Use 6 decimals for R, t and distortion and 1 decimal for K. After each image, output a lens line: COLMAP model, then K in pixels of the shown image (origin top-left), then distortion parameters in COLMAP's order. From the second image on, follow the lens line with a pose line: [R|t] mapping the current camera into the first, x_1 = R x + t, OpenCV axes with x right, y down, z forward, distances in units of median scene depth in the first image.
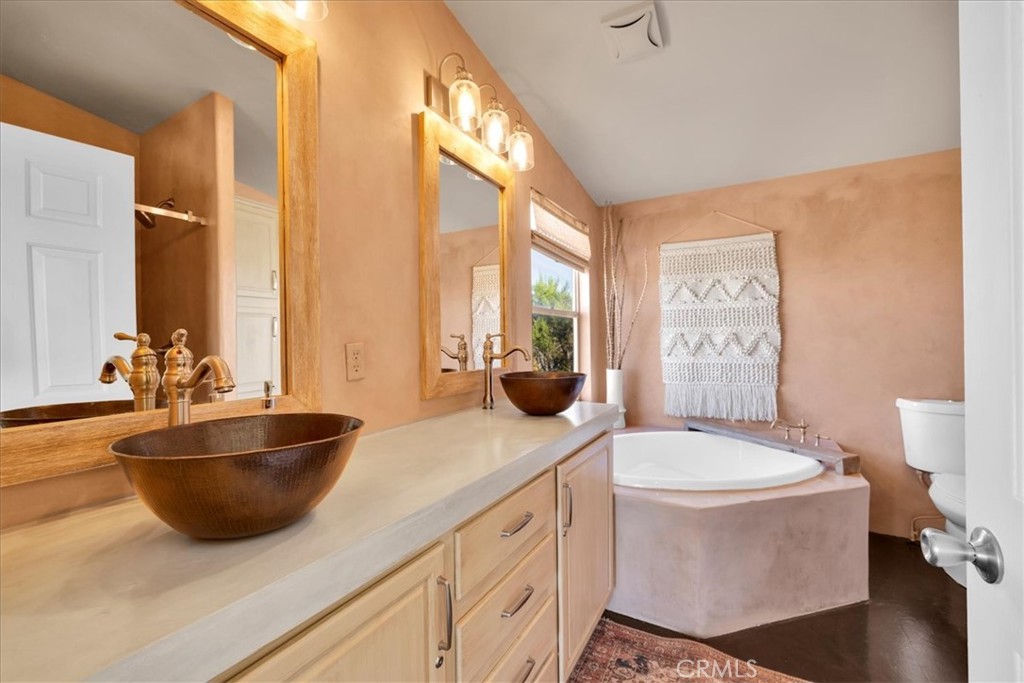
lens RADIAL K [[432.8, 0, 512.0], [0, 432.8, 341.5], [0, 0, 1]] dist [0.000268, 0.000031]
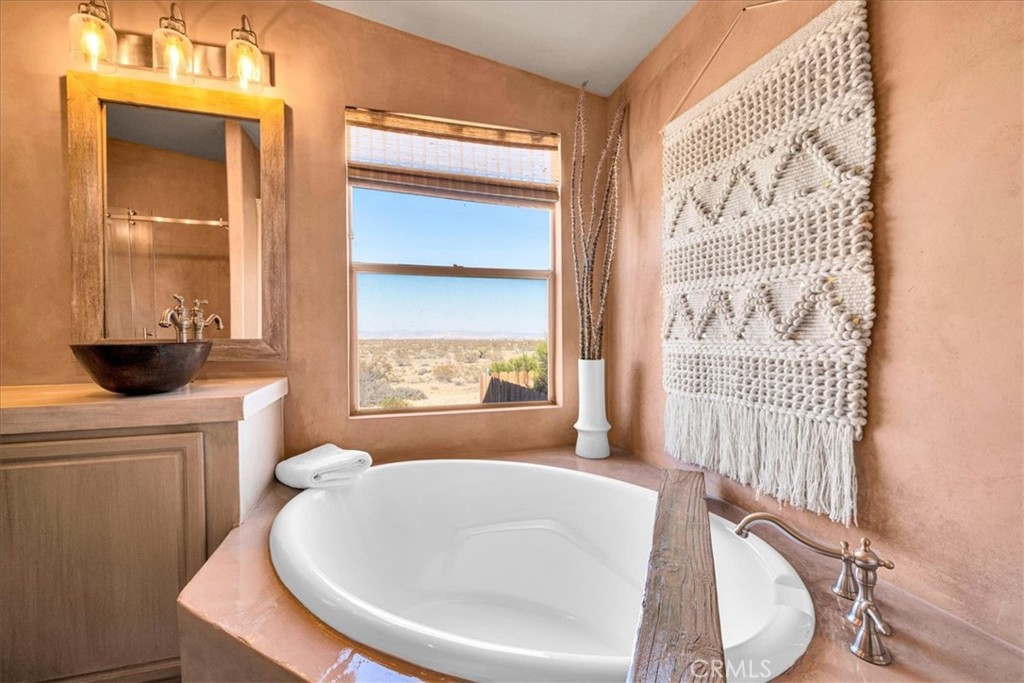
lens RADIAL K [[432.8, 0, 512.0], [0, 432.8, 341.5], [0, 0, 1]] dist [0.000268, 0.000031]
pose [[0.701344, 0.026100, -0.712345, 0.648870], [-0.007005, 0.999534, 0.029725, 0.024005], [0.712788, -0.015857, 0.701200, 0.541582]]
